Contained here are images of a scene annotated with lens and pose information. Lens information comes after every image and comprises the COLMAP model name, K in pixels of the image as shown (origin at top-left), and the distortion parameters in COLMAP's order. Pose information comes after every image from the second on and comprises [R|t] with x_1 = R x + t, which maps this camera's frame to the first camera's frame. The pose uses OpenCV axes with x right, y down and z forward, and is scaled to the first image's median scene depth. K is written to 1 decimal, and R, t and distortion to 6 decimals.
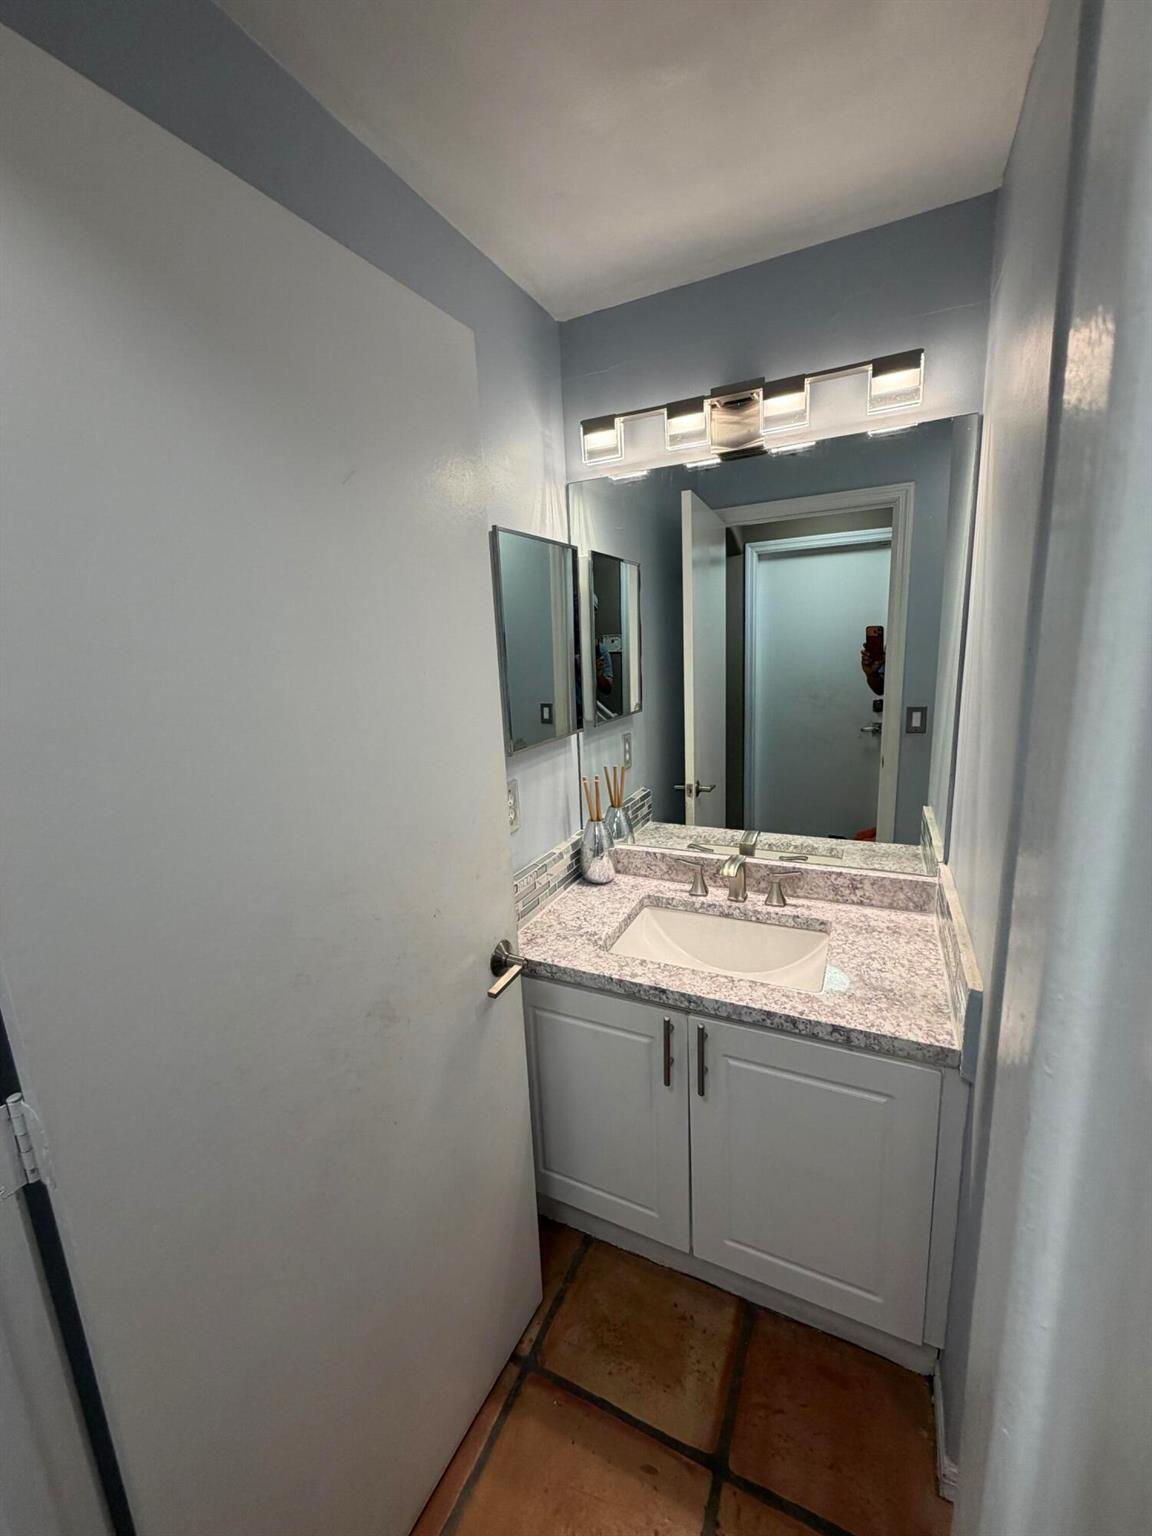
lens RADIAL K [[612.5, 0, 574.0], [0, 612.5, 767.2], [0, 0, 1]] dist [0.000763, -0.000119]
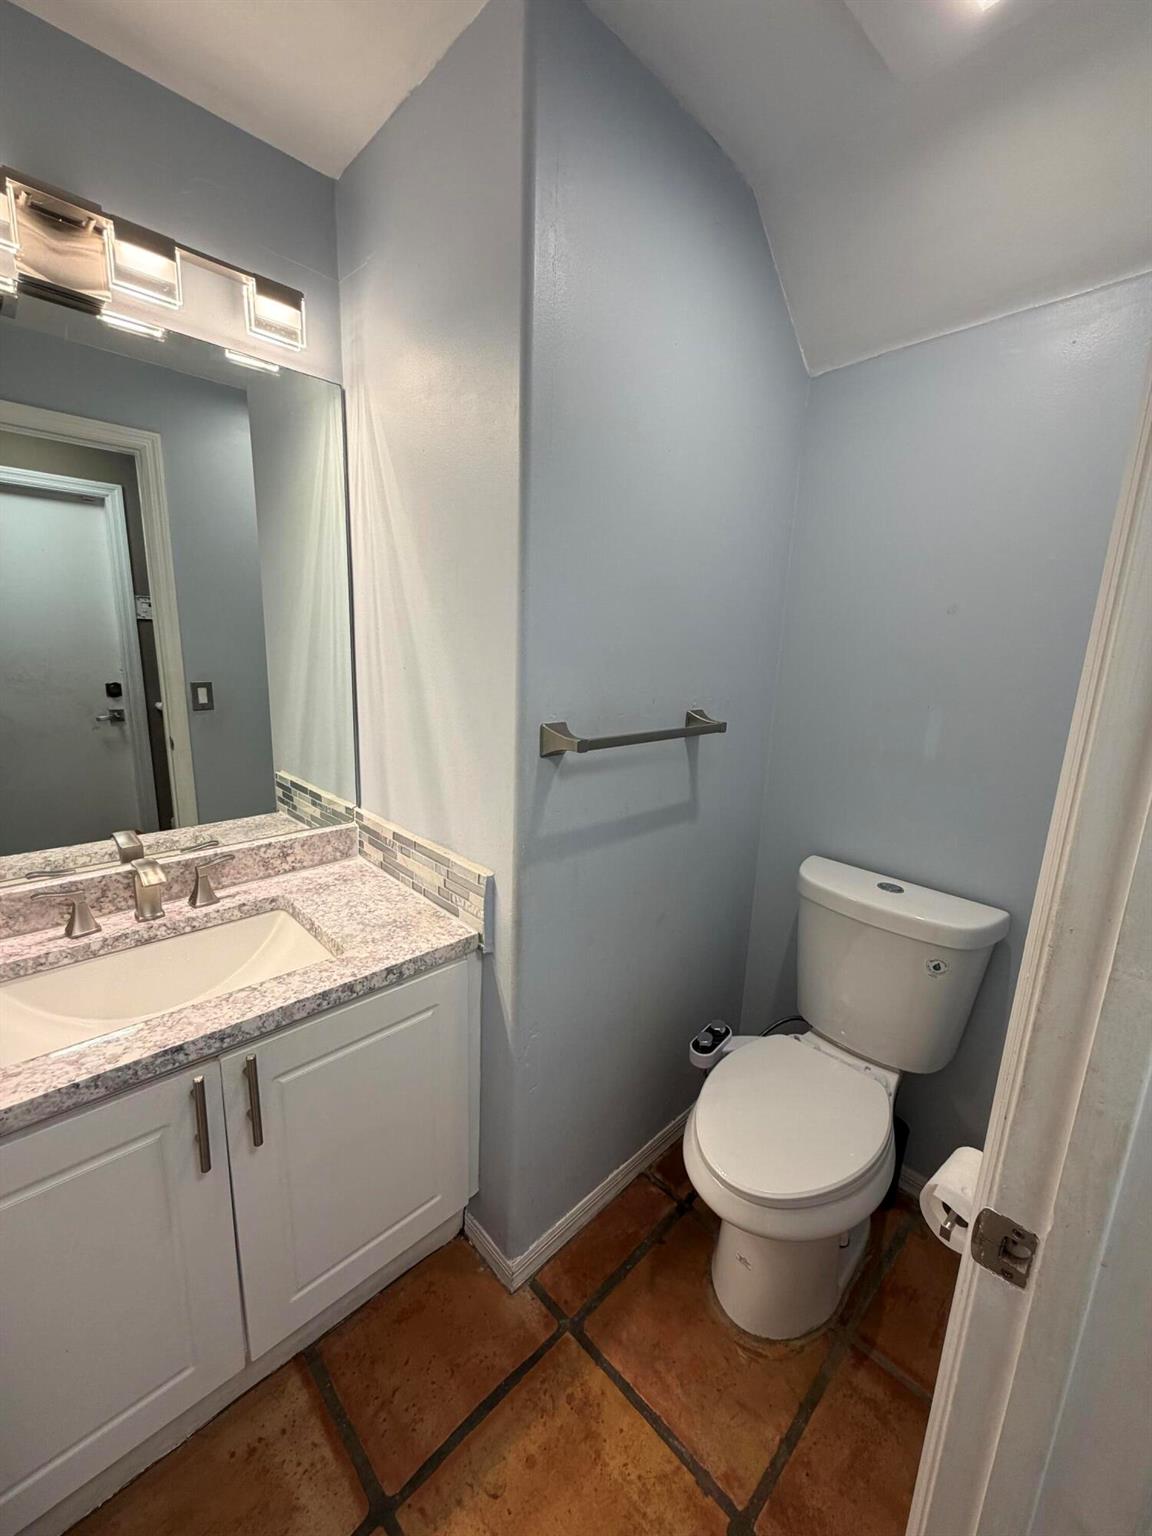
lens RADIAL K [[612.5, 0, 574.0], [0, 612.5, 767.2], [0, 0, 1]] dist [0.000763, -0.000119]
pose [[0.336323, -0.134506, 0.932092, -0.256947], [0.136049, 0.986305, 0.093239, 0.037245], [-0.931868, 0.095452, 0.350016, 0.251859]]
